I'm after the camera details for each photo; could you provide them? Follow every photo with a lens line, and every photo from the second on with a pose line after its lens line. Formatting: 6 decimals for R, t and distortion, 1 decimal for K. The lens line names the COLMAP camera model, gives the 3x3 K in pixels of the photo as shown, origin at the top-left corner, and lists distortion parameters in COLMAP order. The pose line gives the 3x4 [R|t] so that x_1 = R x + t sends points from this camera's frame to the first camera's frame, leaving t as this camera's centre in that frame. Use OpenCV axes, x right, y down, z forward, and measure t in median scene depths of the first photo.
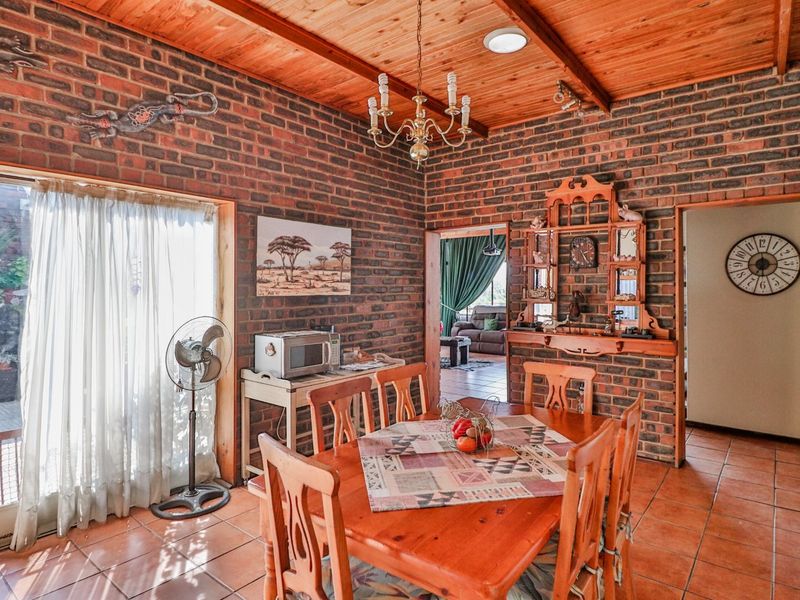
lens RADIAL K [[467.2, 0, 403.1], [0, 467.2, 294.3], [0, 0, 1]] dist [-0.004765, -0.004338]
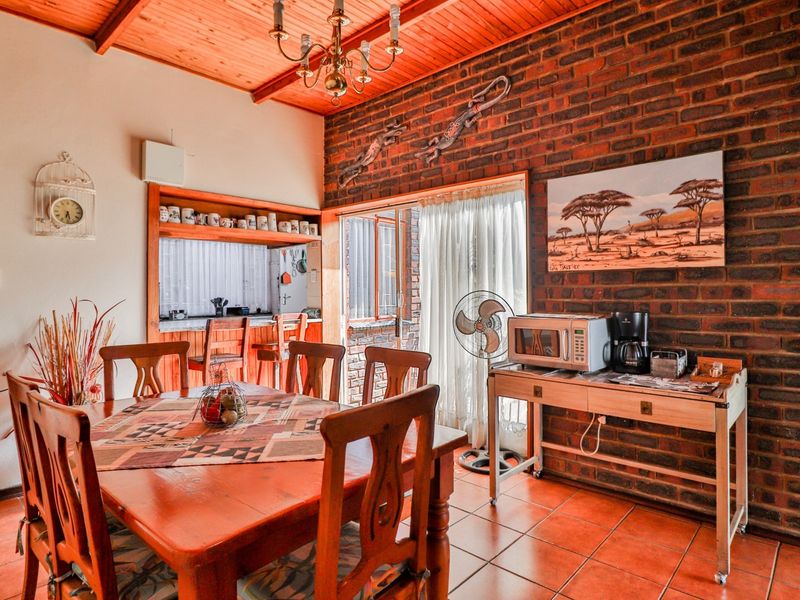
lens RADIAL K [[467.2, 0, 421.4], [0, 467.2, 287.6], [0, 0, 1]] dist [-0.004765, -0.004338]
pose [[-0.046941, -0.003774, -0.998891, 0.537803], [-0.006490, 0.999973, -0.003473, 0.036472], [0.998877, 0.006320, -0.046965, 0.745555]]
